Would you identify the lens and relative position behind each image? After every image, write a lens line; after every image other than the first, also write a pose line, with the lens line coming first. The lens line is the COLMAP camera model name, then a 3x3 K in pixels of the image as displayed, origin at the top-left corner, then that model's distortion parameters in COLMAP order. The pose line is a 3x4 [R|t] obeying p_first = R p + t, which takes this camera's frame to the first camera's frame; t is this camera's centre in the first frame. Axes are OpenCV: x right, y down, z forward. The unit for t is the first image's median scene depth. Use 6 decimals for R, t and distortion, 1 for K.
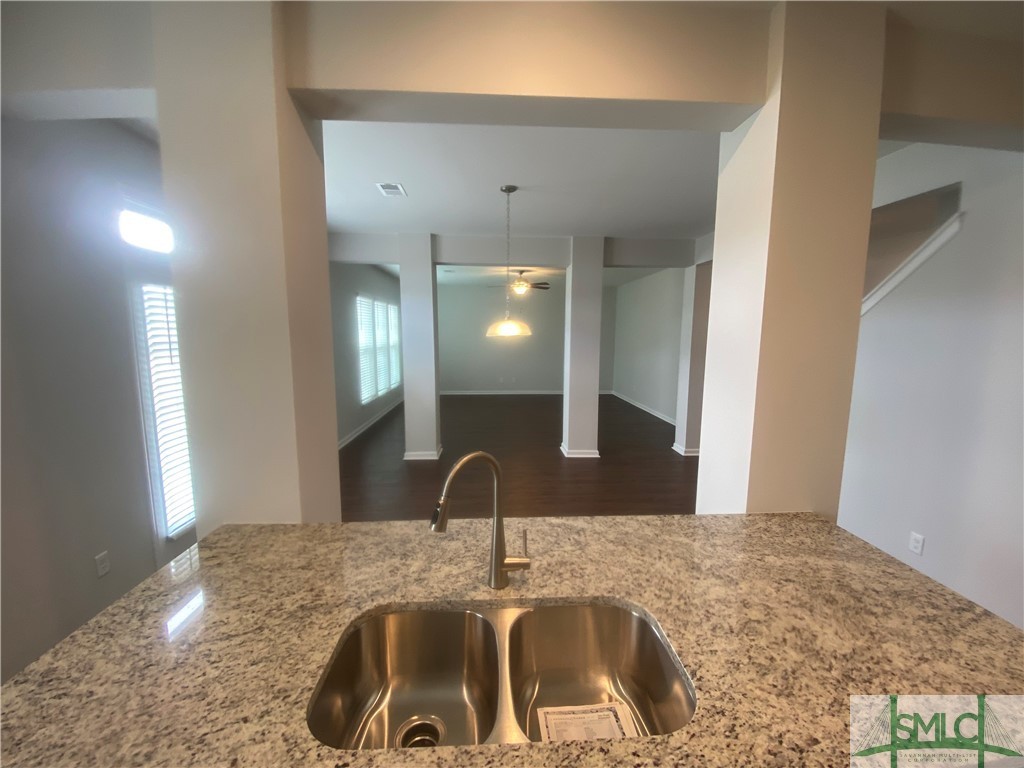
lens RADIAL K [[414.1, 0, 513.2], [0, 414.1, 386.4], [0, 0, 1]] dist [0.019539, -0.020442]
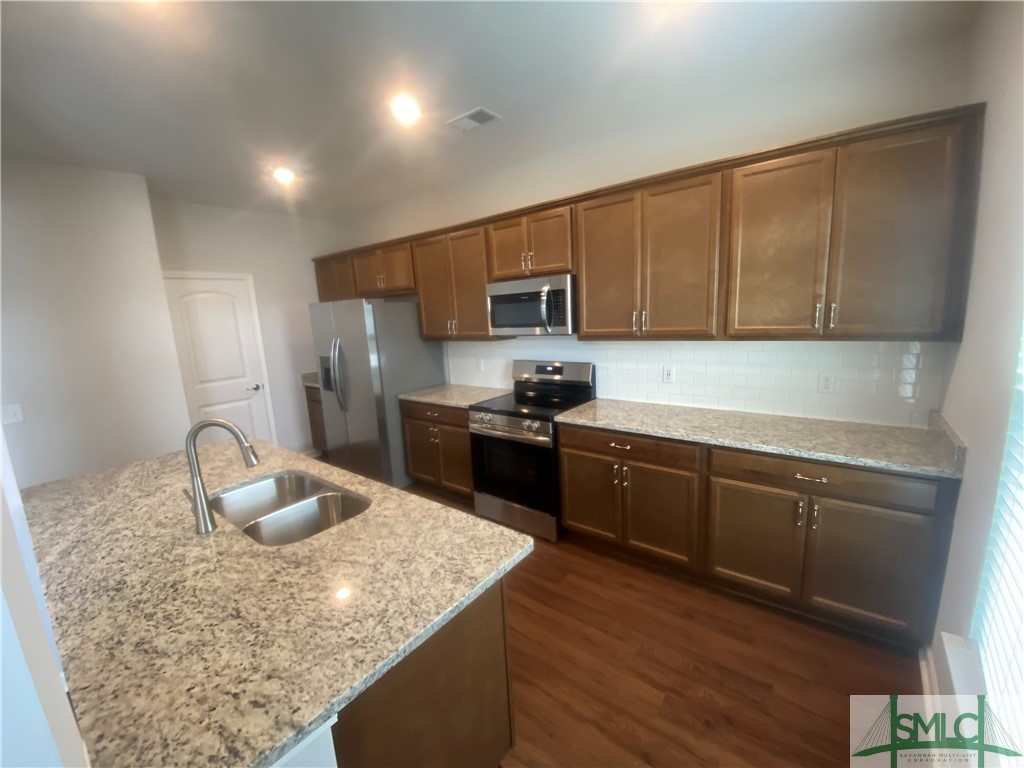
lens RADIAL K [[414.1, 0, 513.2], [0, 414.1, 386.4], [0, 0, 1]] dist [0.019539, -0.020442]
pose [[-0.752517, -0.084167, 0.653173, -1.592178], [0.134755, 0.951137, 0.277813, -0.162345], [-0.644639, 0.297077, -0.704404, 1.234981]]
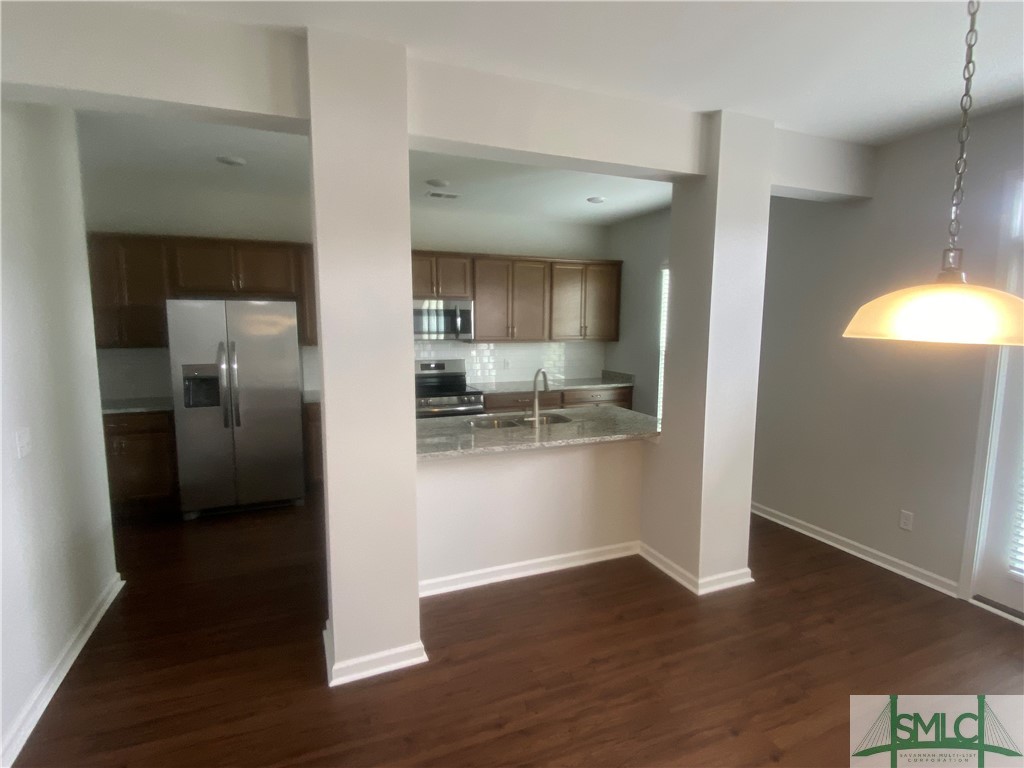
lens RADIAL K [[500.1, 0, 512.0], [0, 500.1, 384.0], [0, 0, 1]] dist [0.002067, 0.000123]
pose [[-0.944737, 0.032809, -0.326185, 1.060493], [-0.051005, 0.968153, 0.245107, -0.482642], [0.323839, 0.248199, -0.912976, 3.689799]]
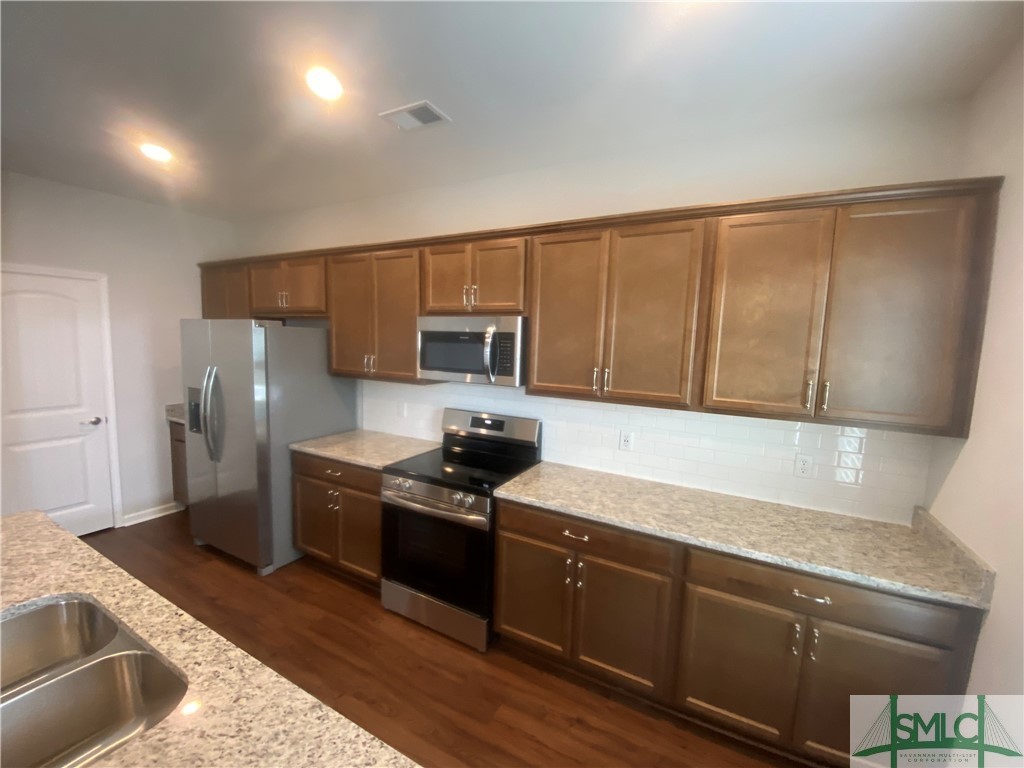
lens RADIAL K [[416.6, 0, 515.1], [0, 416.6, 383.0], [0, 0, 1]] dist [0.027346, -0.026947]
pose [[-0.854842, -0.084740, 0.511922, -1.235835], [0.032573, 0.975865, 0.215932, -0.190847], [-0.517865, 0.201263, -0.831450, 0.879690]]
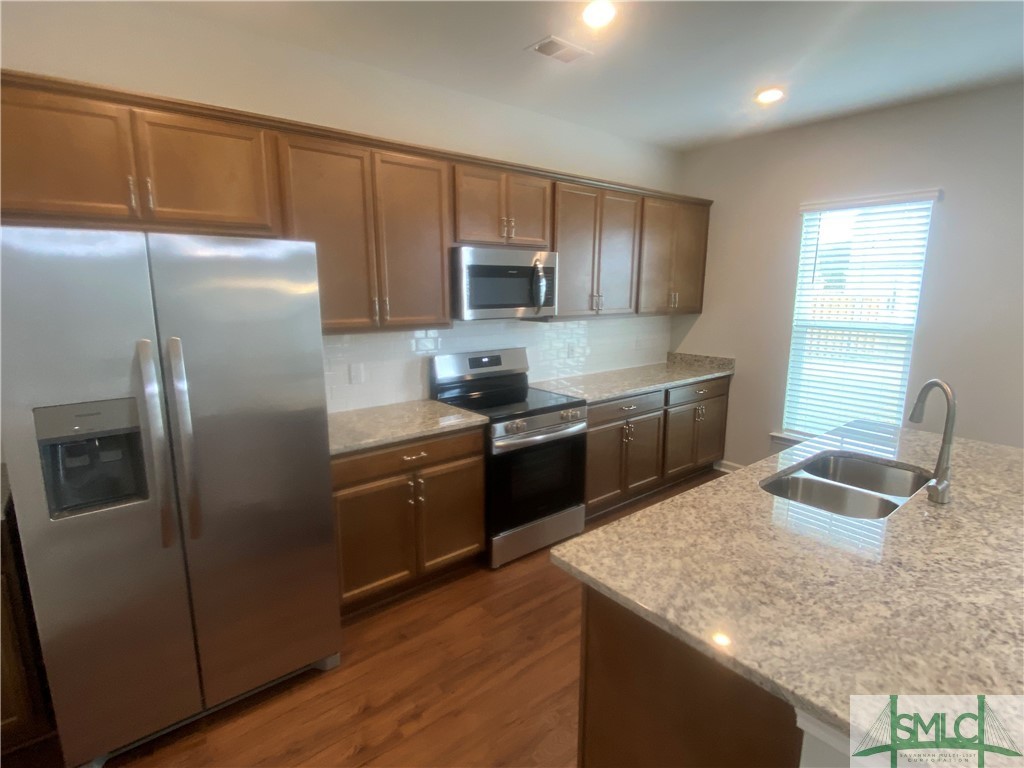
lens RADIAL K [[523.8, 0, 514.0], [0, 523.8, 386.2], [0, 0, 1]] dist [0.028217, -0.030787]
pose [[-0.804355, 0.104648, -0.584860, 1.895393], [-0.084275, 0.954319, 0.286658, -0.174648], [0.588141, 0.279864, -0.758792, 1.425621]]
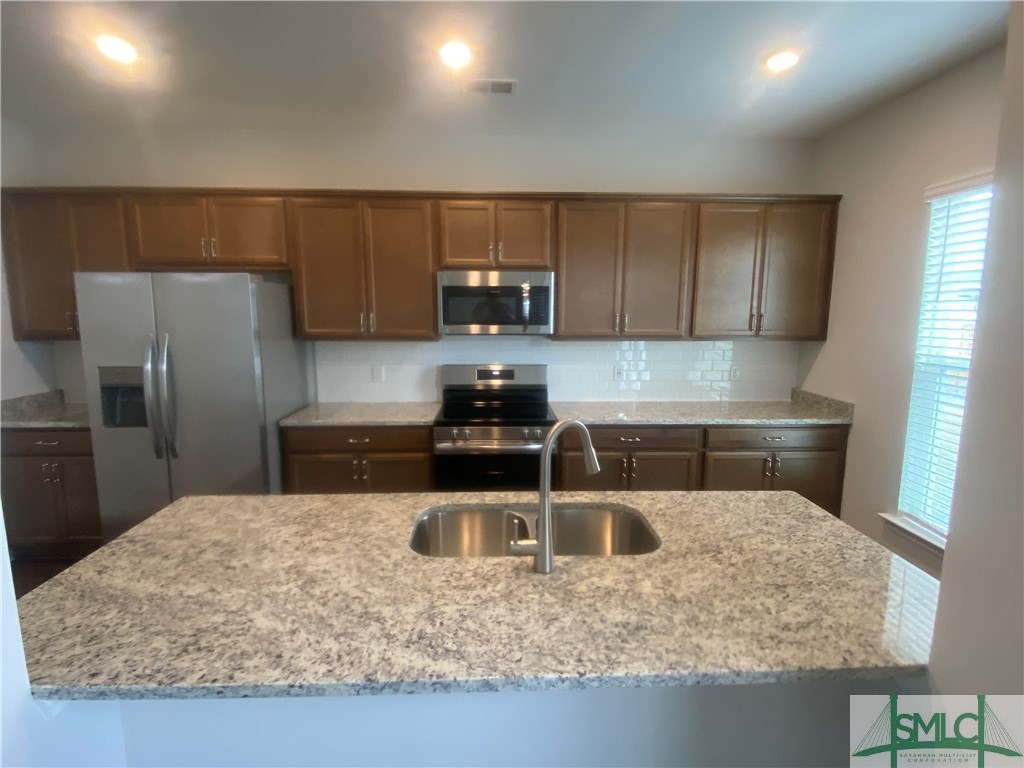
lens RADIAL K [[523.8, 0, 514.0], [0, 523.8, 386.2], [0, 0, 1]] dist [0.028217, -0.030787]
pose [[-0.999848, -0.011153, 0.013429, 0.021660], [-0.006978, 0.960500, 0.278193, -0.271677], [-0.016002, 0.278057, -0.960431, 2.166870]]
